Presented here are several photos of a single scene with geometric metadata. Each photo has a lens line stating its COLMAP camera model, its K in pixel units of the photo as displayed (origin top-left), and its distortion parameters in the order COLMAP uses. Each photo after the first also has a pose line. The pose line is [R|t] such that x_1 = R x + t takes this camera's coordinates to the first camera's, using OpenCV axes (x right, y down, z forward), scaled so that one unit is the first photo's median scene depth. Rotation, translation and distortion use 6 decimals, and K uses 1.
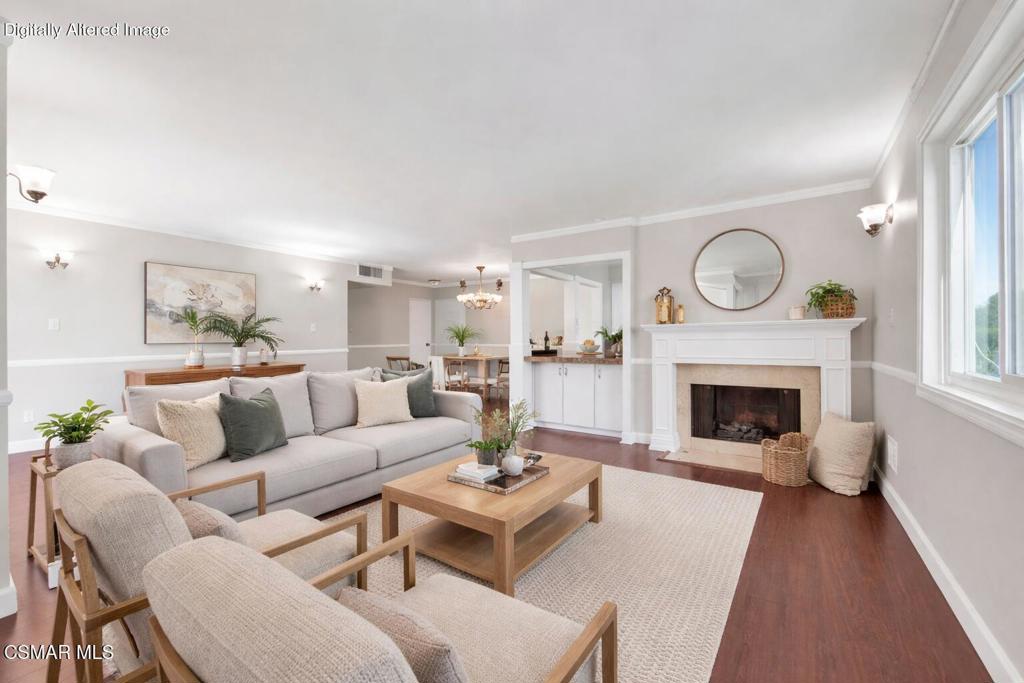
lens RADIAL K [[411.6, 0, 526.6], [0, 411.6, 332.1], [0, 0, 1]] dist [0.000428, -0.000217]
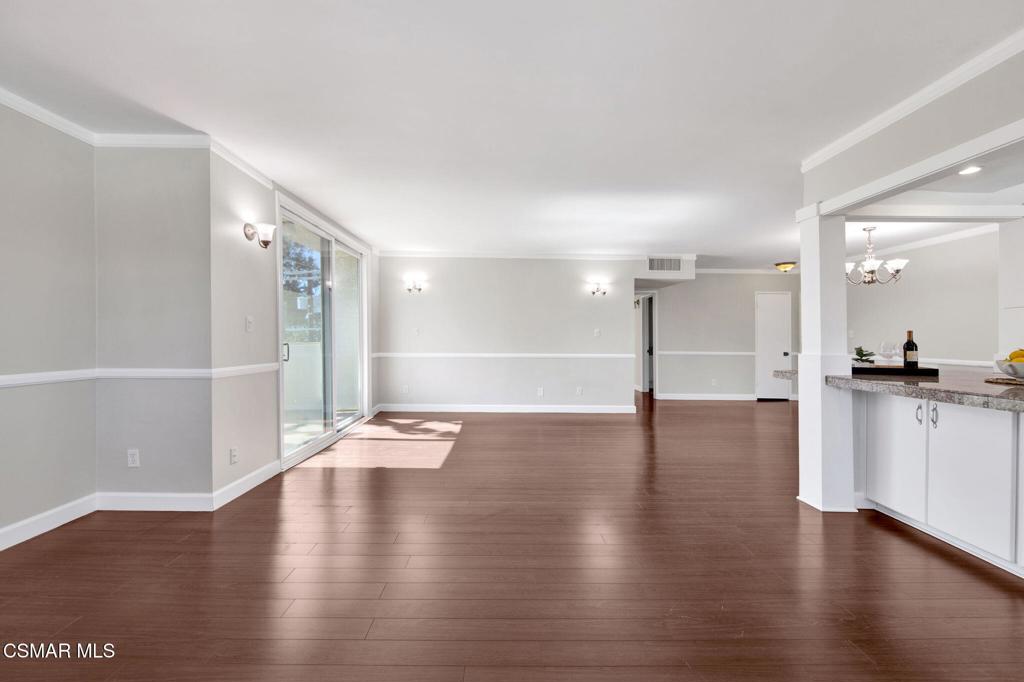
lens RADIAL K [[429.3, 0, 512.0], [0, 429.3, 341.0], [0, 0, 1]] dist [0.000290, -0.000064]
pose [[0.552755, -0.004295, -0.833333, 0.214826], [0.007422, 0.999972, -0.000231, 0.007707], [0.833311, -0.006057, 0.552772, 0.315103]]
